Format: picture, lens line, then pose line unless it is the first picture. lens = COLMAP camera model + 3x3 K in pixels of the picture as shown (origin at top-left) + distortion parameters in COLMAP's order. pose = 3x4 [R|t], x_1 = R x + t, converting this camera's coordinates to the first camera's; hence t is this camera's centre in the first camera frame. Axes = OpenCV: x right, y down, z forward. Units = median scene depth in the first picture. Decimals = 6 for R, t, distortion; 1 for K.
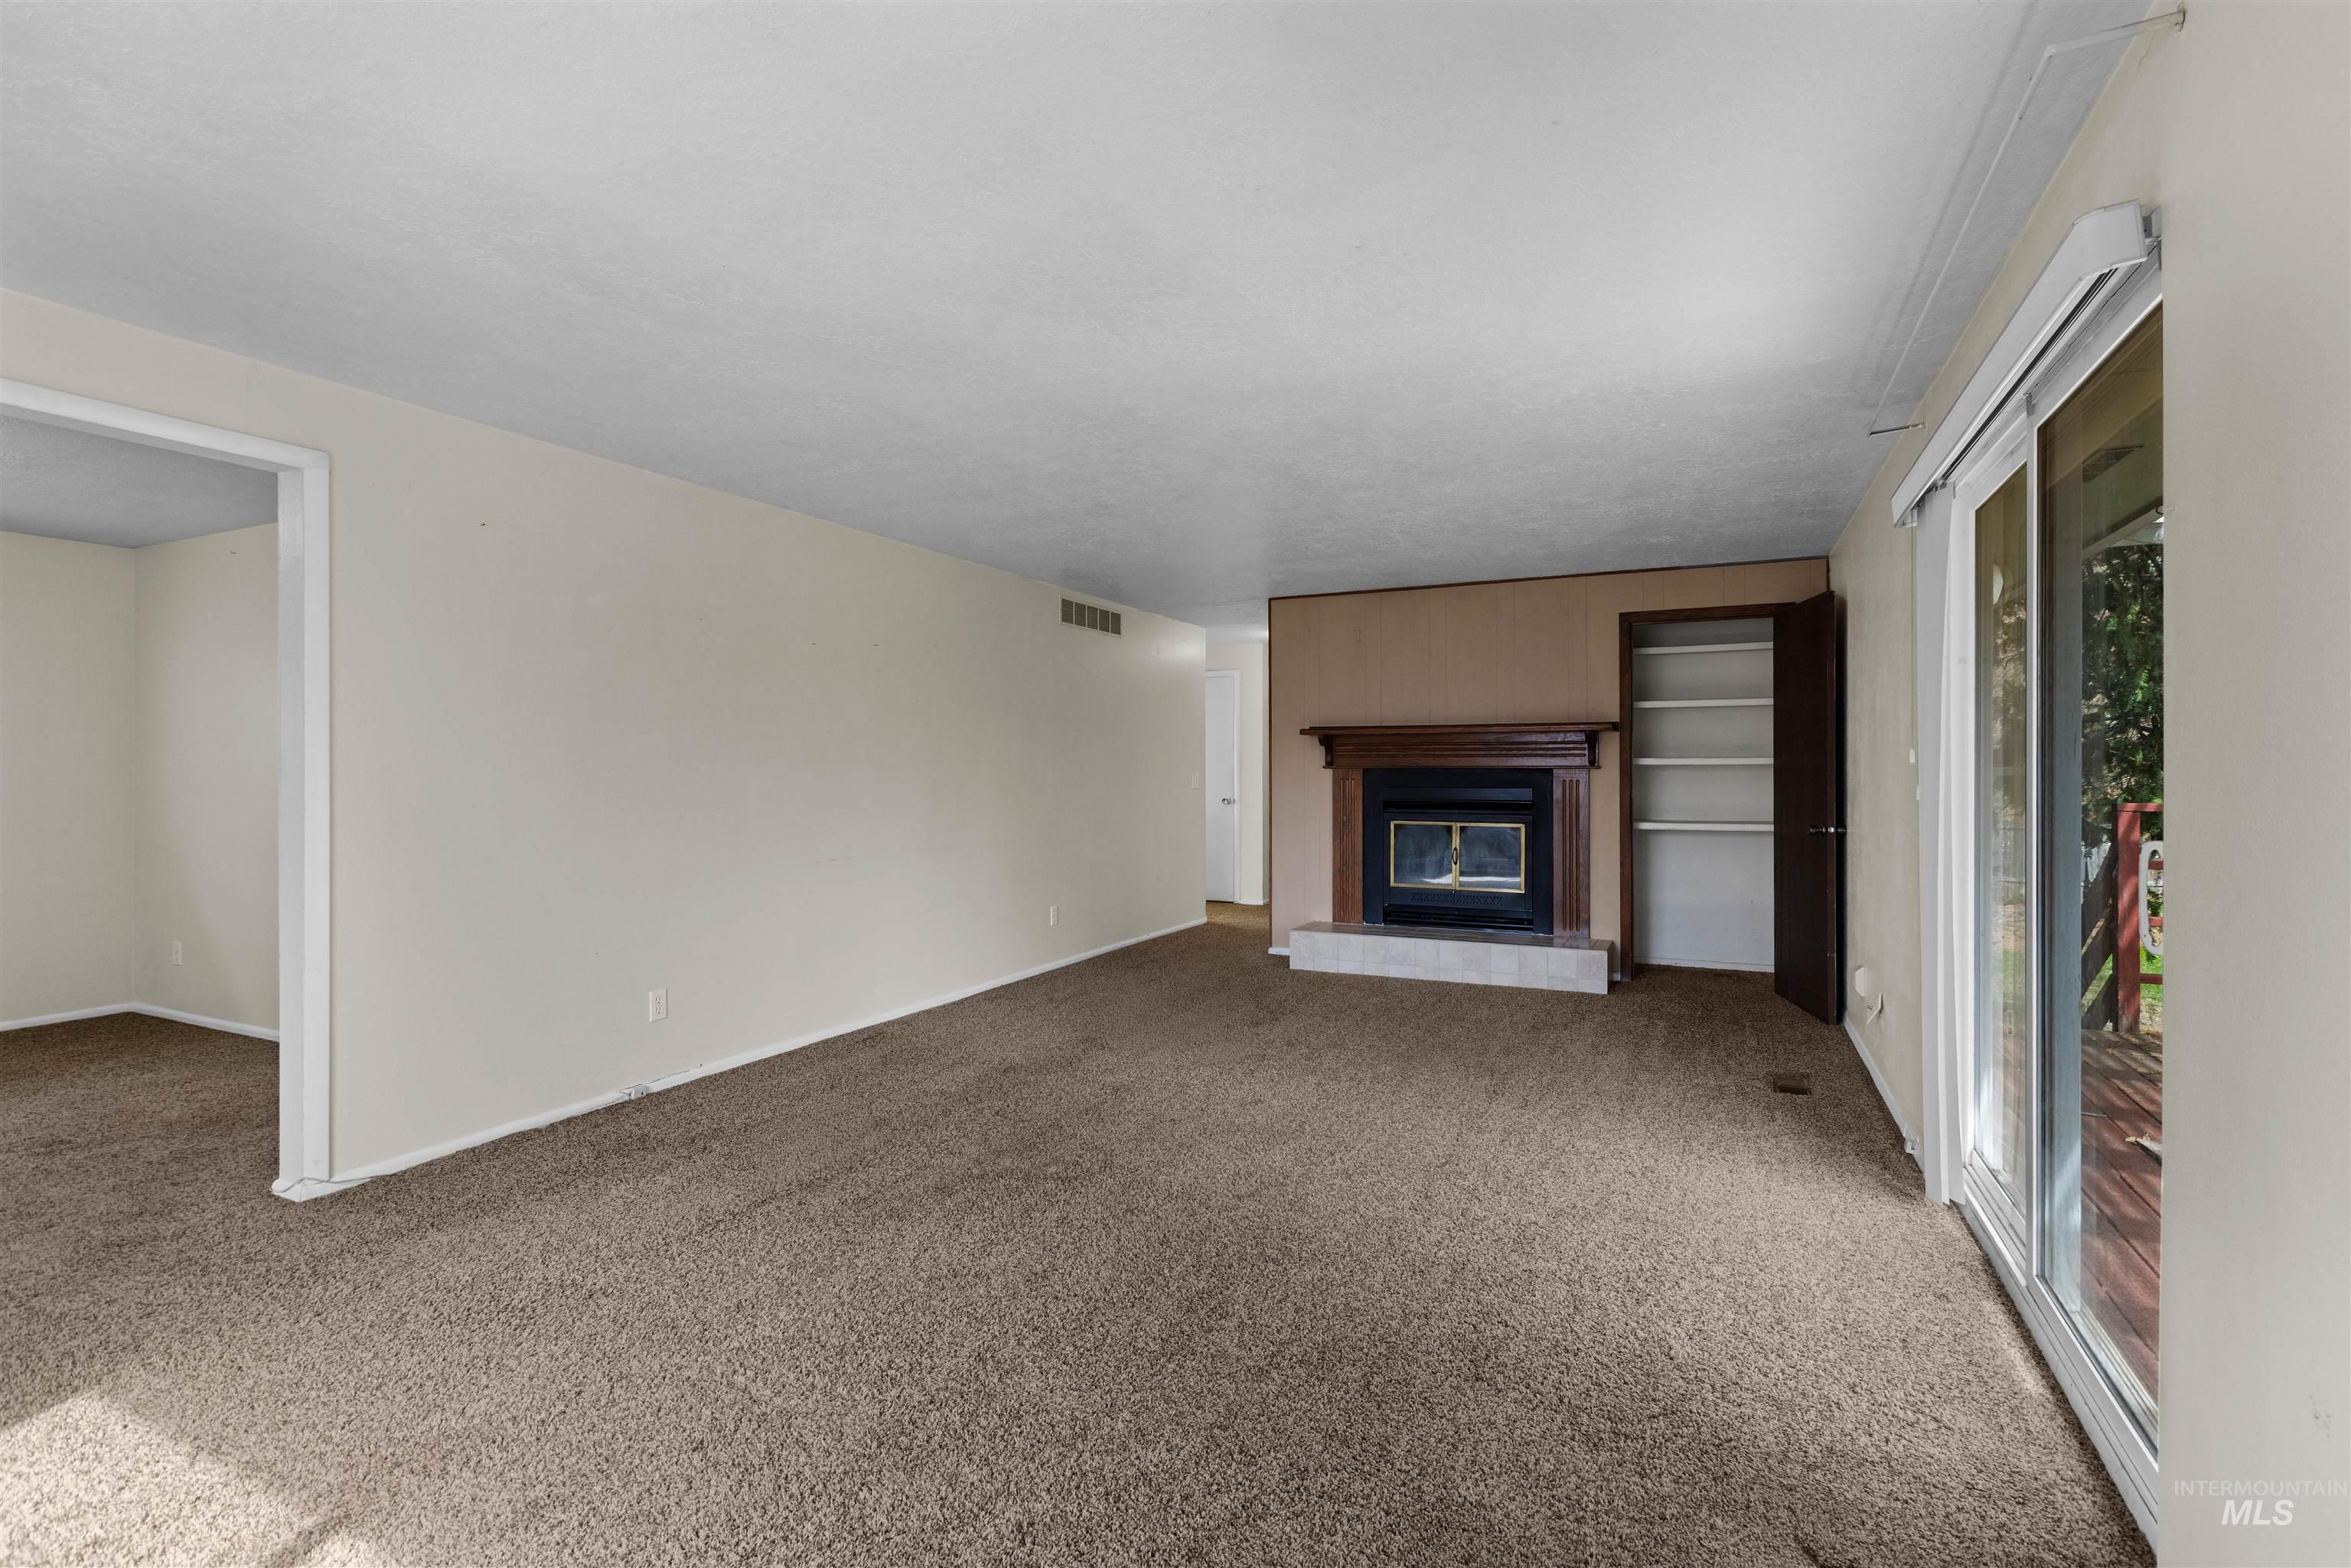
lens RADIAL K [[1054.3, 0, 1129.0], [0, 1054.3, 773.1], [0, 0, 1]] dist [0.001164, -0.001446]
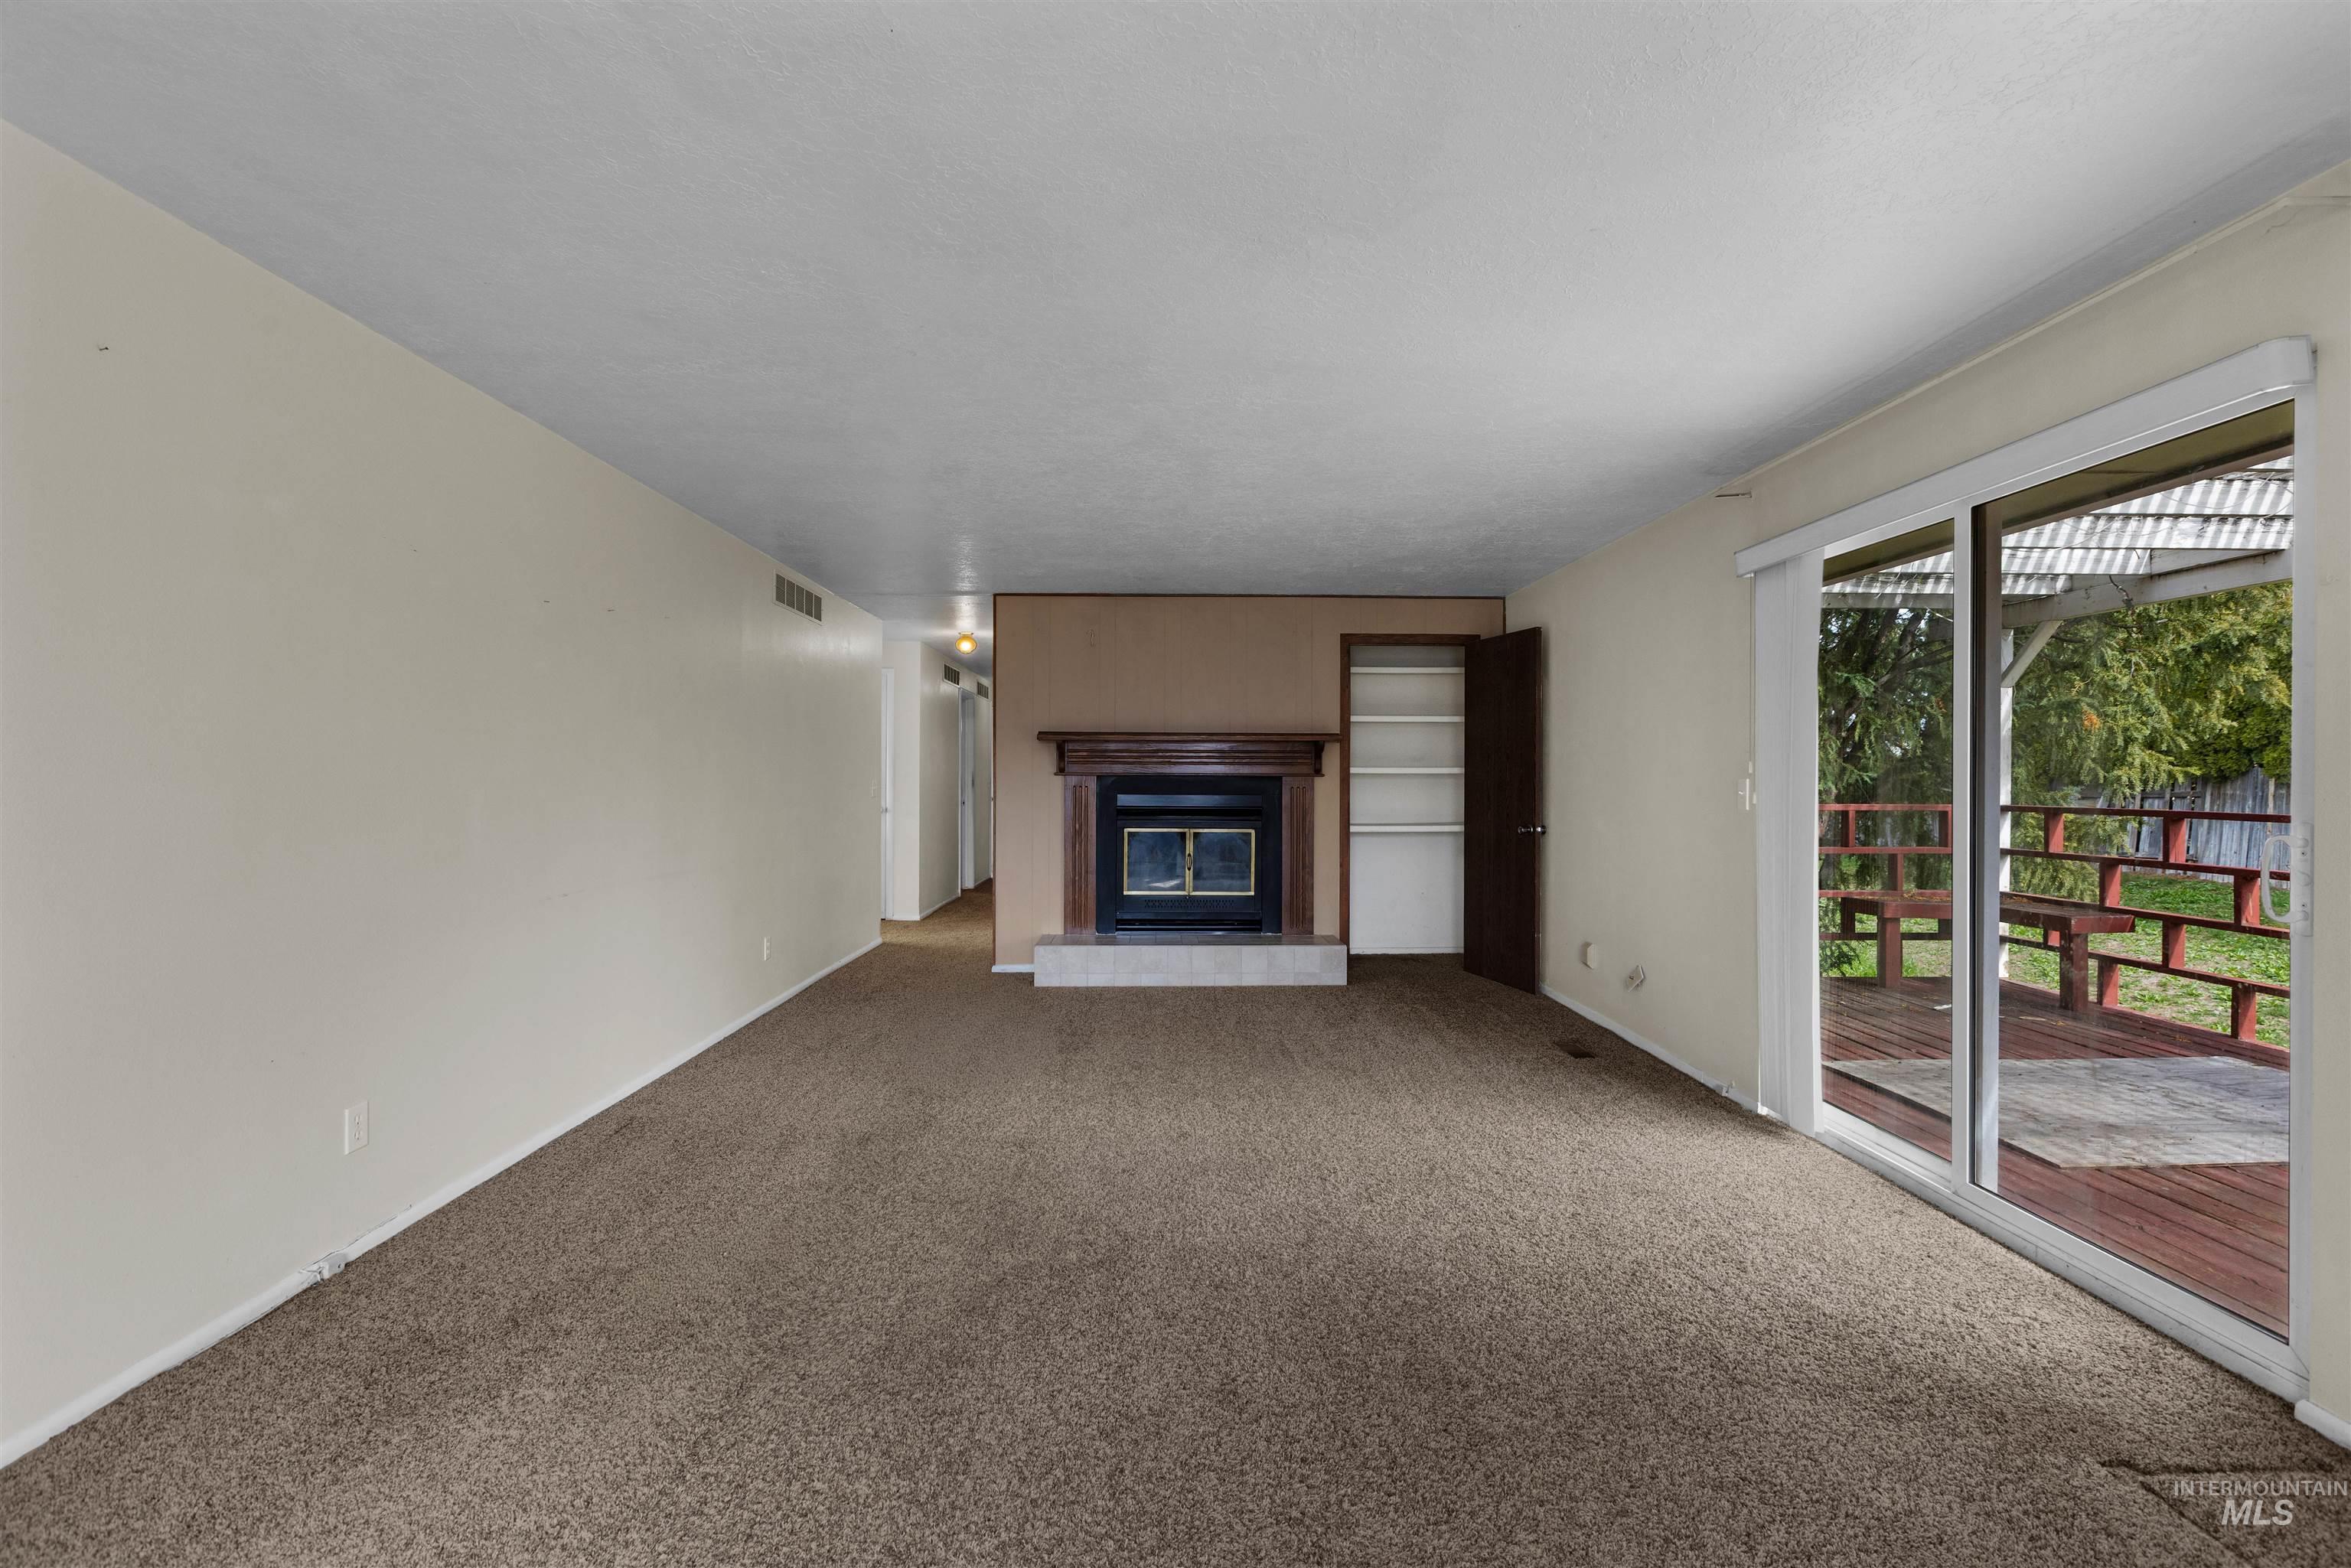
lens RADIAL K [[1054.3, 0, 1167.8], [0, 1054.3, 782.8], [0, 0, 1]] dist [0.001164, -0.001446]
pose [[0.886400, 0.001659, 0.462917, -0.199586], [-0.002819, 0.999994, 0.001814, 0.000561], [-0.462912, -0.002913, 0.886400, 0.116926]]
